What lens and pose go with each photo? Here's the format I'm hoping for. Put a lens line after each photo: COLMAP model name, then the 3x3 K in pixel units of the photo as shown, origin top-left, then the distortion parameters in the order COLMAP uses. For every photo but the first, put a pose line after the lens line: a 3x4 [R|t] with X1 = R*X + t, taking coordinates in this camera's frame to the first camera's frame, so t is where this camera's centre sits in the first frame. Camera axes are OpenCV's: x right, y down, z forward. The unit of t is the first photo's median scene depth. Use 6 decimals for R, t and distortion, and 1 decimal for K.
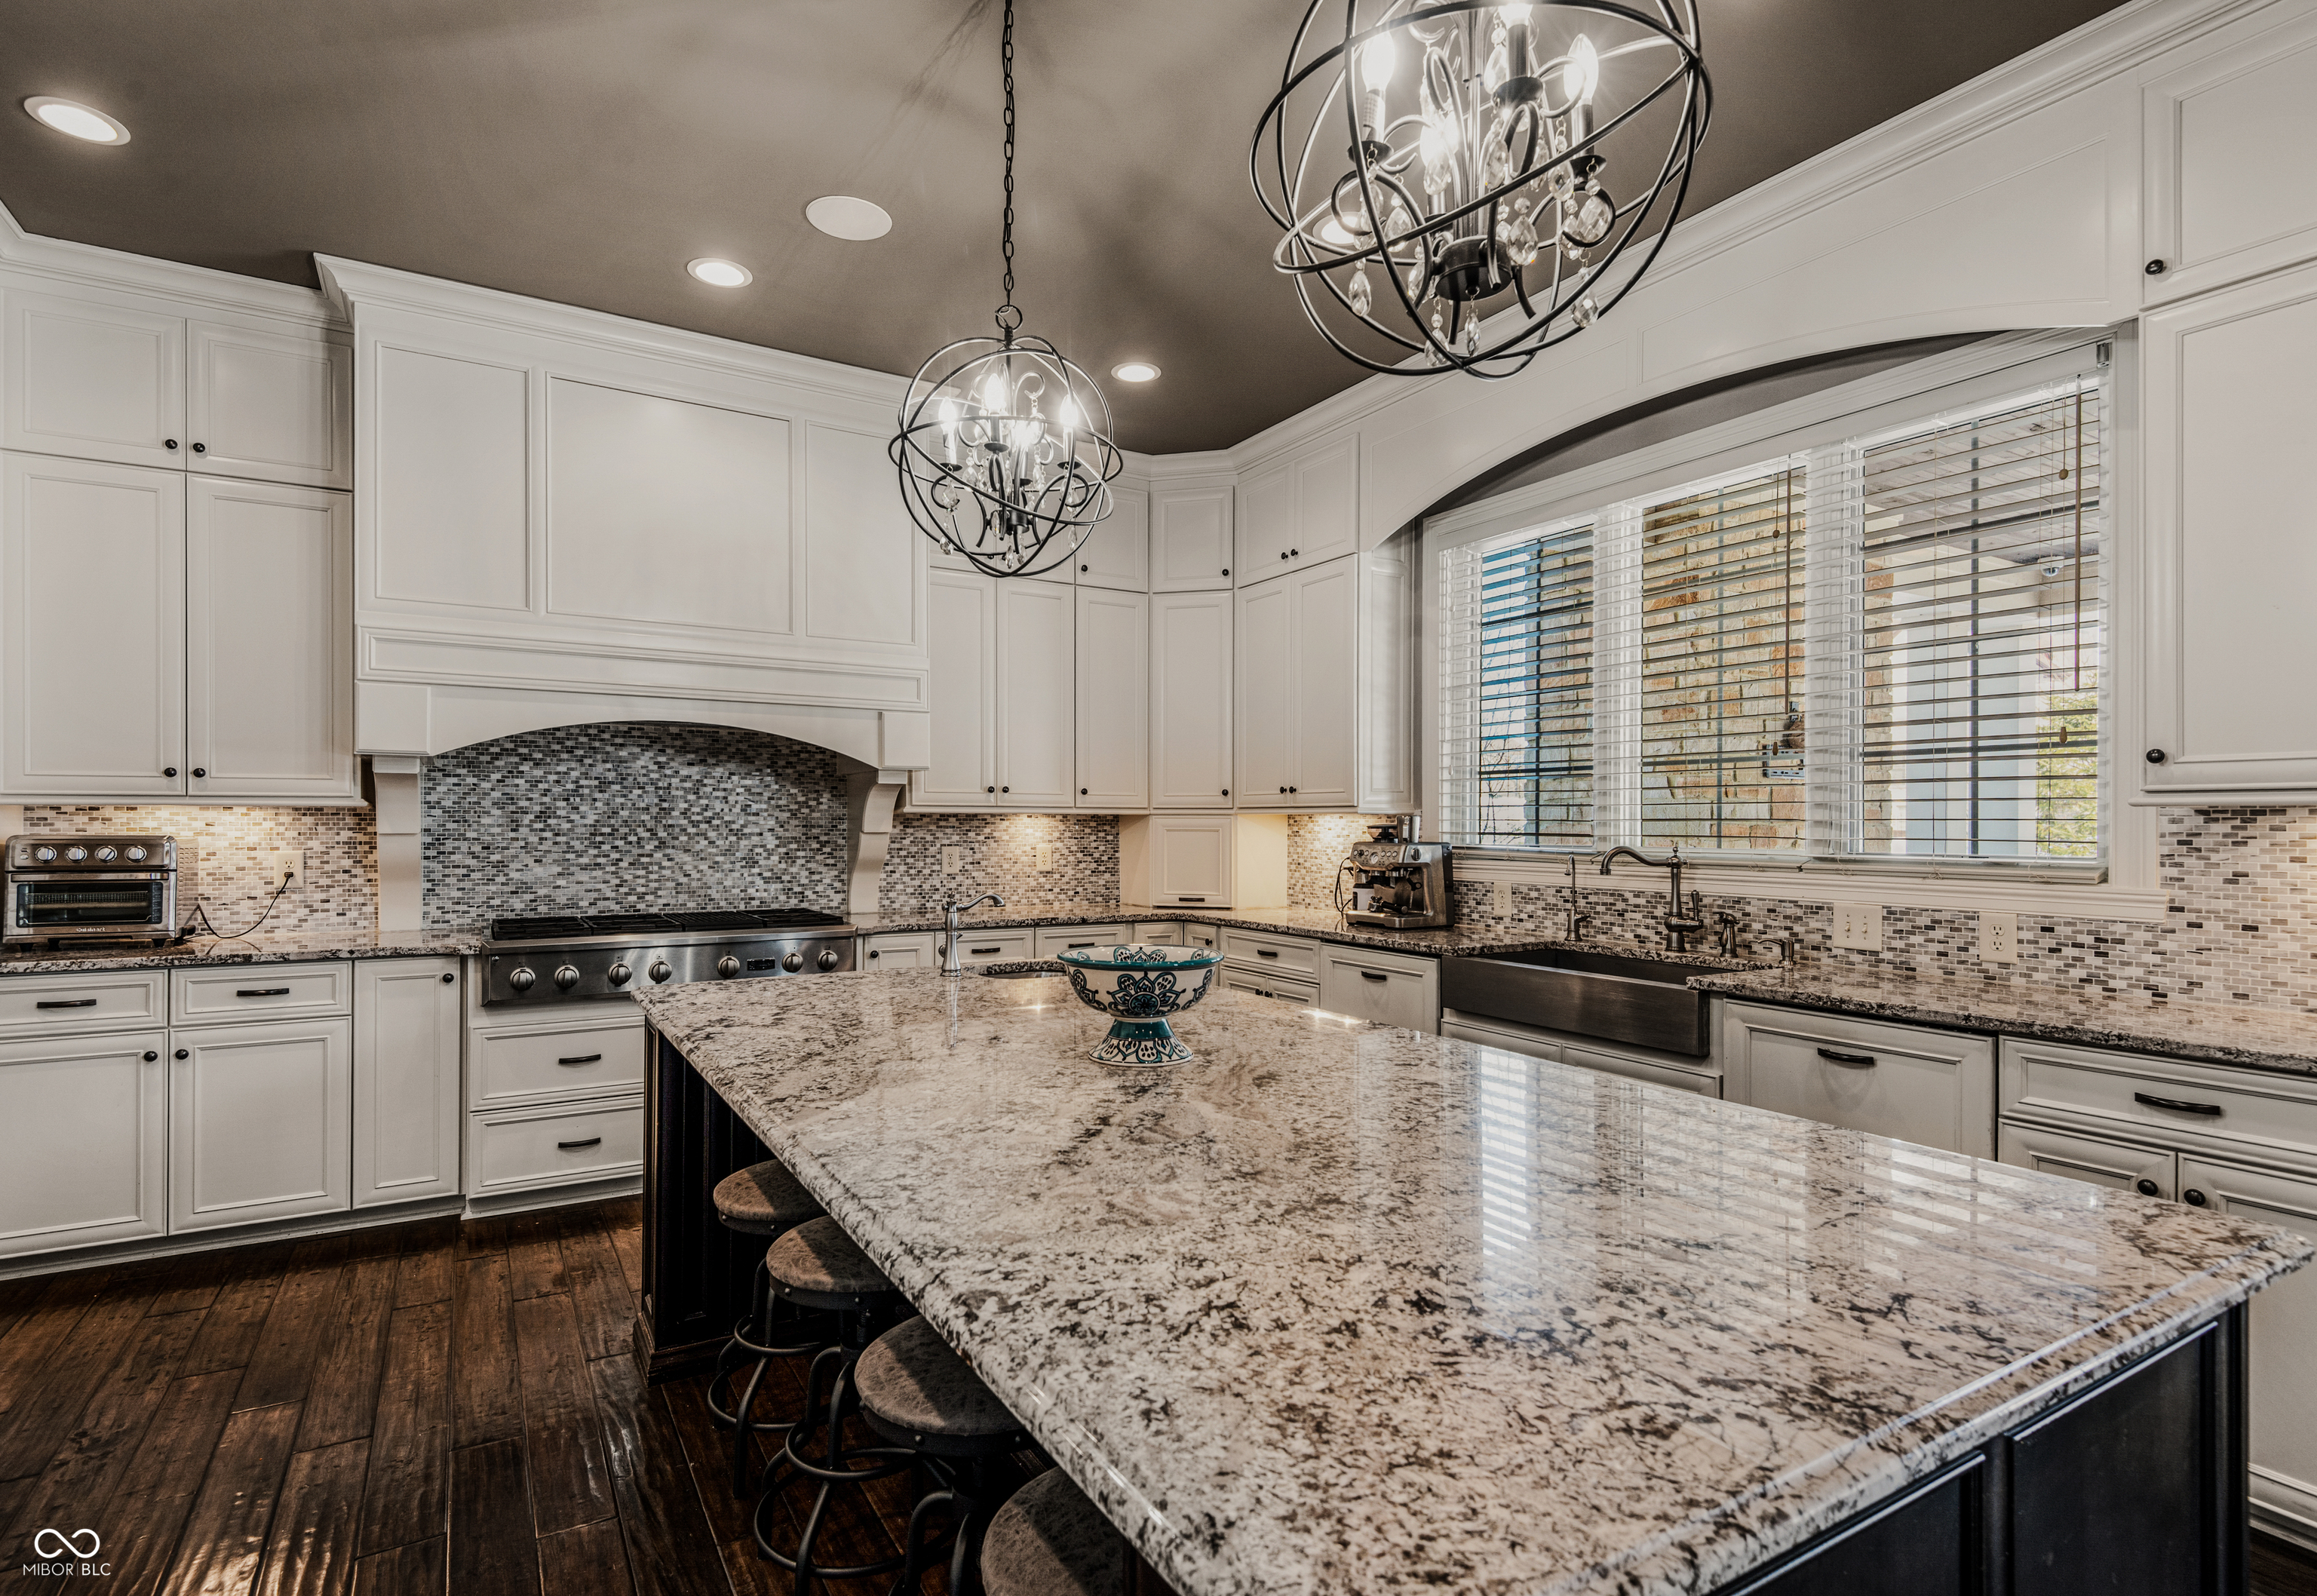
lens RADIAL K [[1118.9, 0, 1143.5], [0, 1118.9, 832.3], [0, 0, 1]] dist [0.011014, -0.000947]
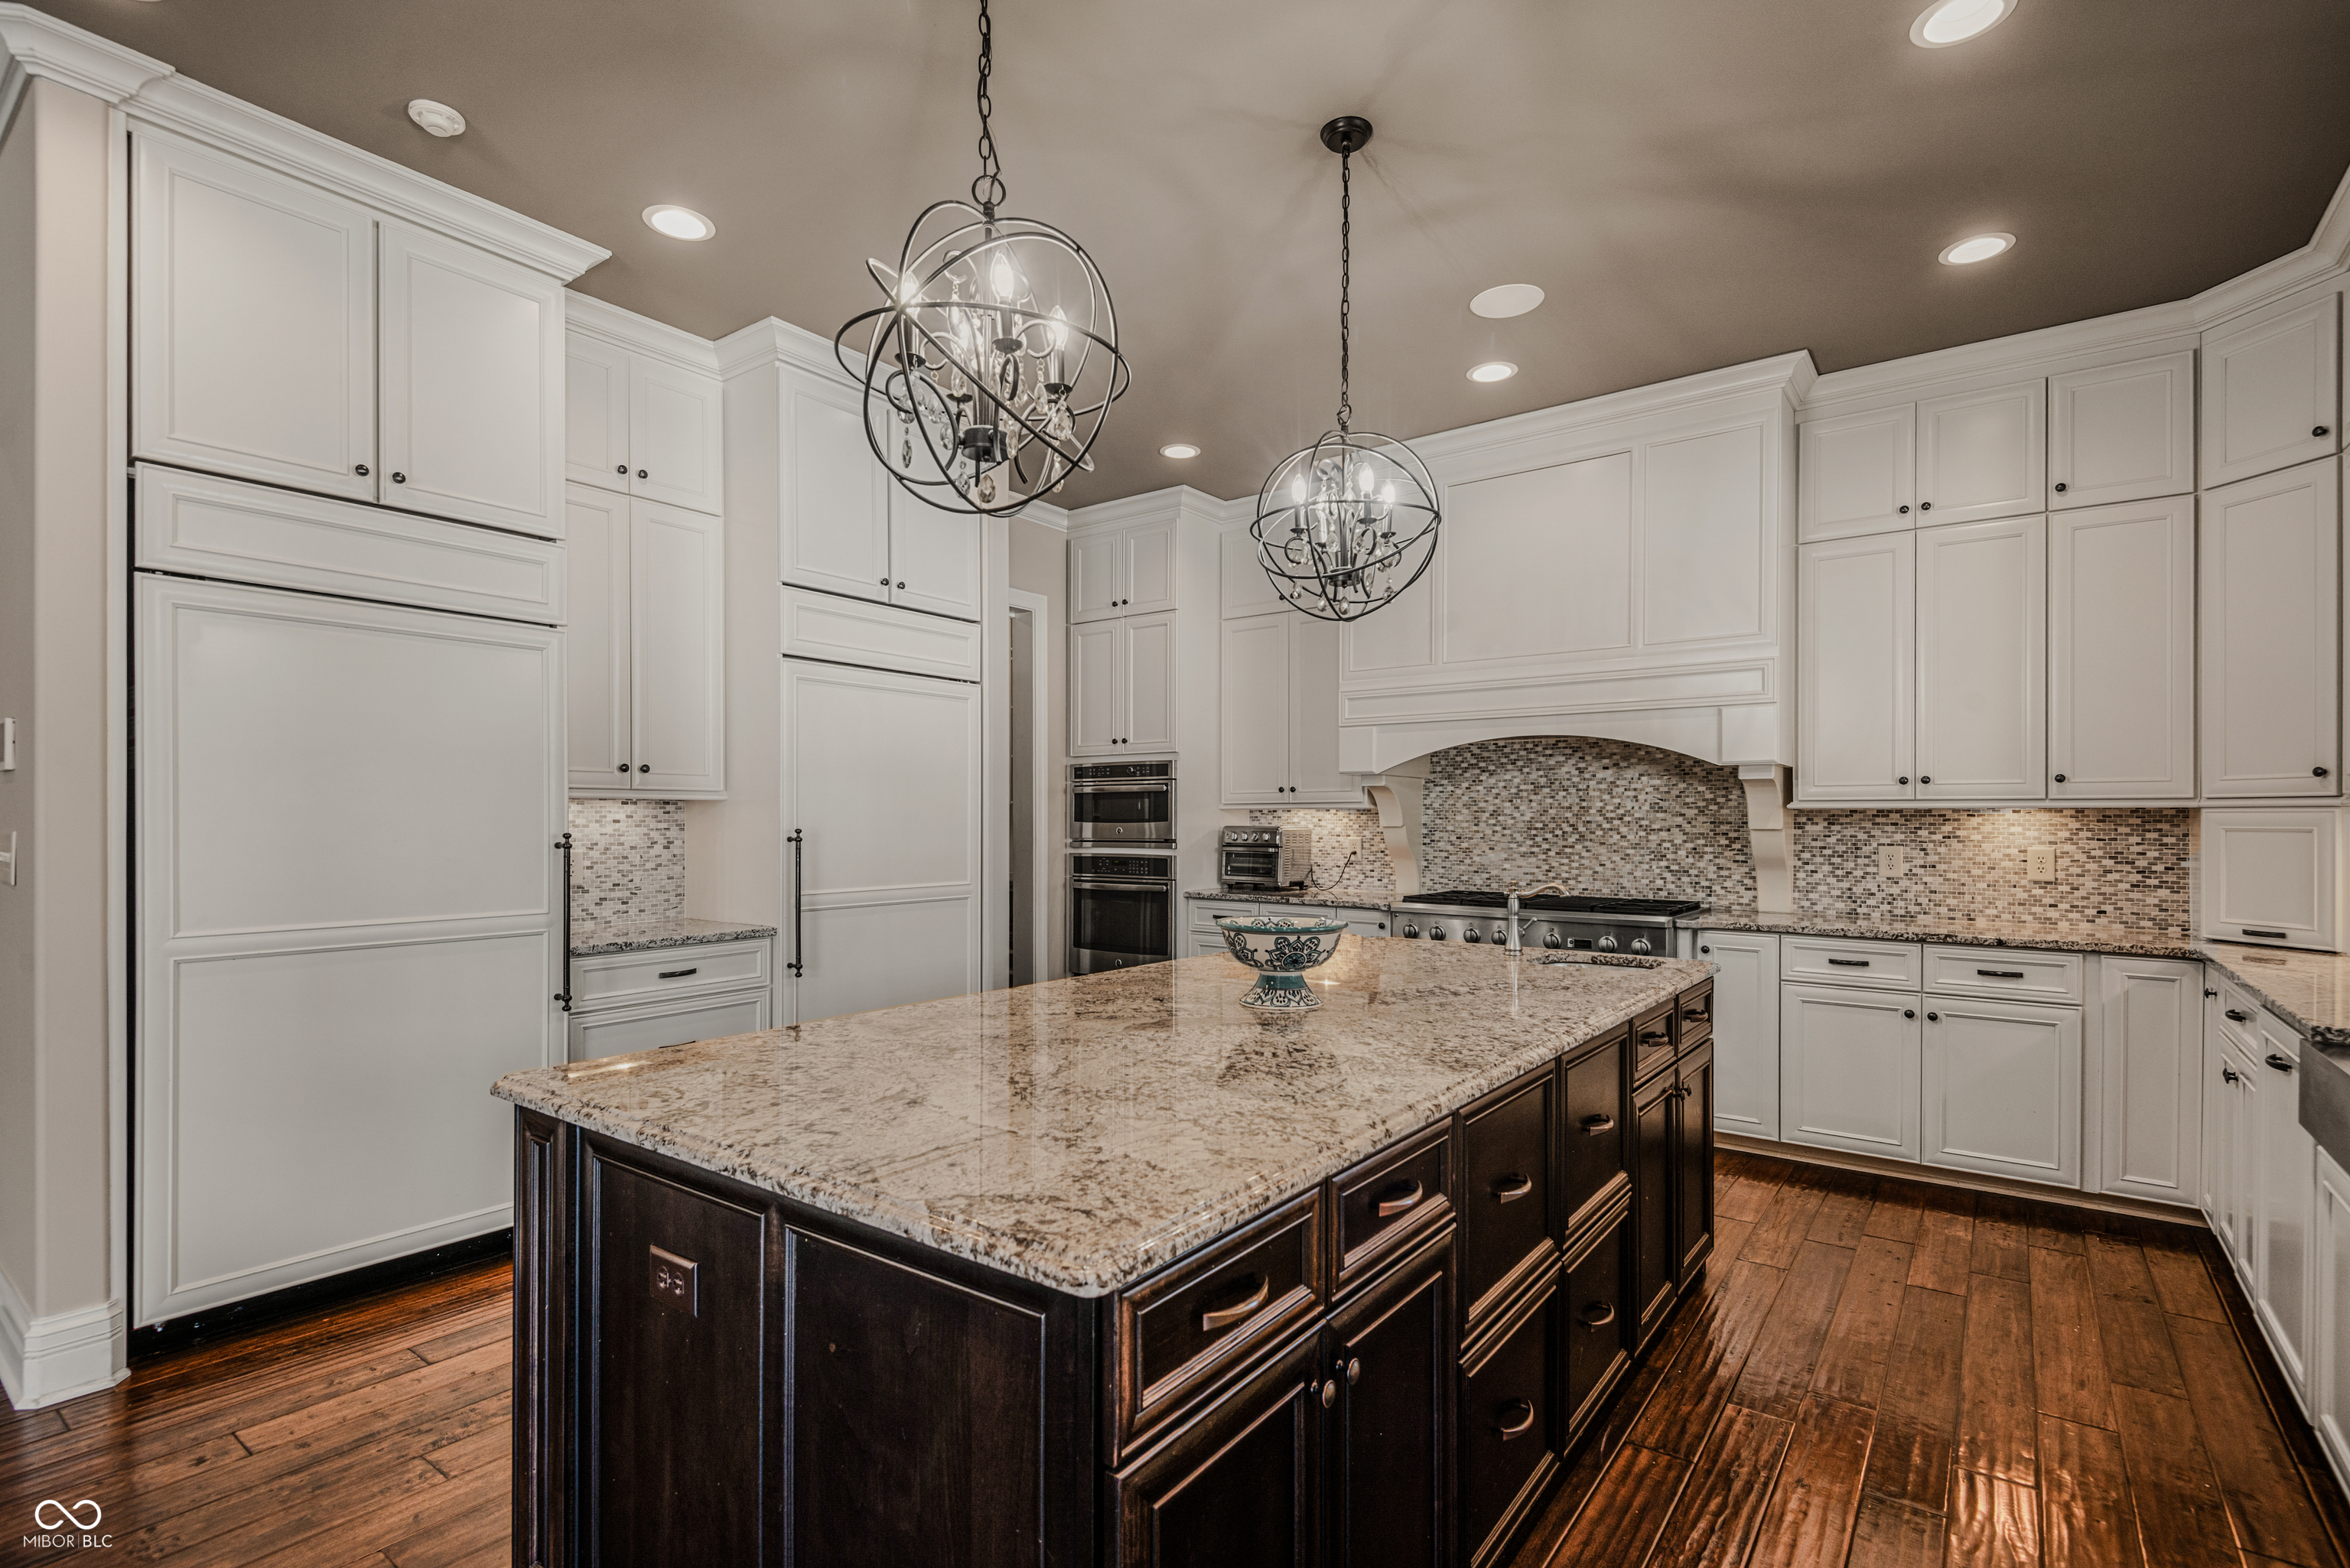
lens RADIAL K [[1082.8, 0, 1193.5], [0, 1082.8, 825.8], [0, 0, 1]] dist [-0.005692, -0.005611]
pose [[0.376898, 0.003765, -0.926247, 0.451672], [-0.009836, 0.999952, 0.000062, 0.002194], [0.926203, 0.009088, 0.376917, 0.190407]]
